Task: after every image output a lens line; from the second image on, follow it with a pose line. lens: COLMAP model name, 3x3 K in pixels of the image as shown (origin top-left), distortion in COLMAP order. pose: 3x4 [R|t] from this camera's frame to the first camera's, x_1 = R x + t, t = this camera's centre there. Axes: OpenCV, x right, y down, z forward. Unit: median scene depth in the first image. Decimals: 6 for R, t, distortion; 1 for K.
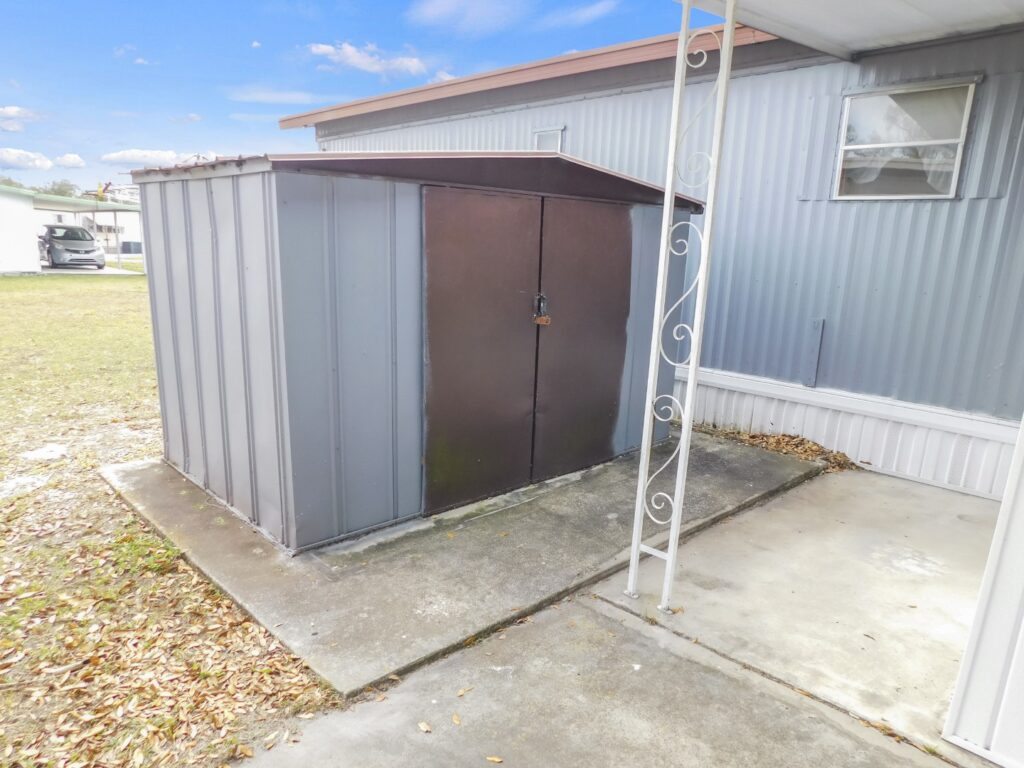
lens RADIAL K [[693.4, 0, 510.3], [0, 693.4, 385.4], [0, 0, 1]] dist [-0.059186, 0.053609]
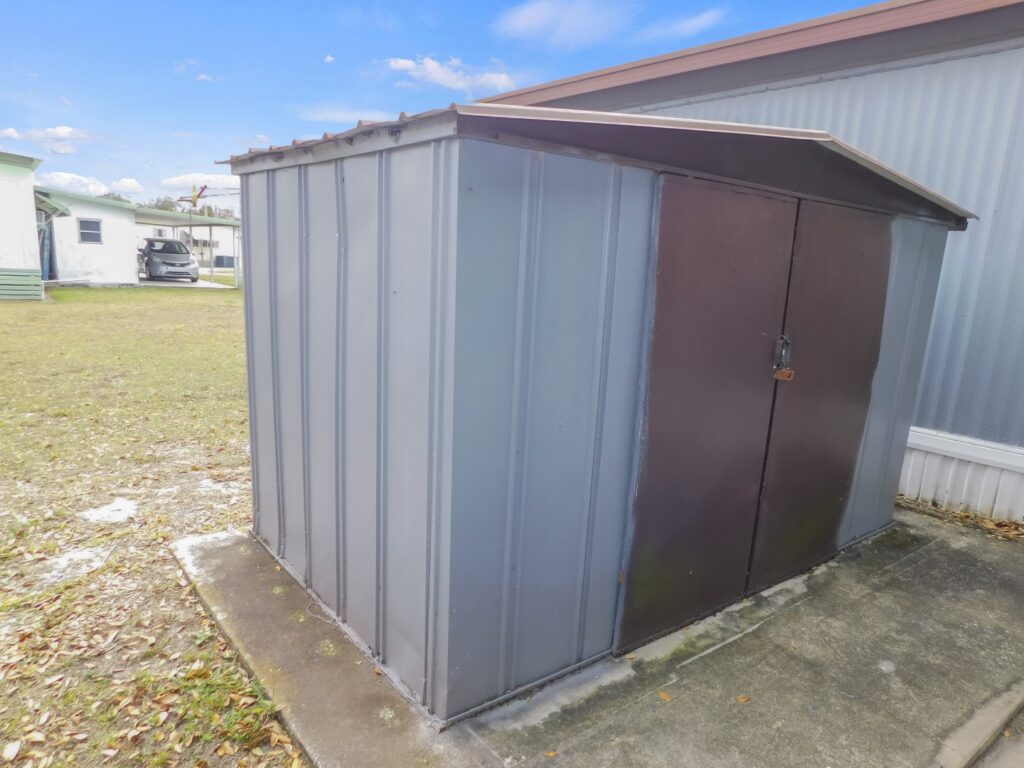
lens RADIAL K [[693.4, 0, 511.9], [0, 693.4, 382.9], [0, 0, 1]] dist [-0.059186, 0.053609]
pose [[0.994228, 0.035215, -0.101347, -0.158574], [-0.038518, 0.998783, -0.030814, -0.053725], [0.100138, 0.034539, 0.994374, 0.282543]]
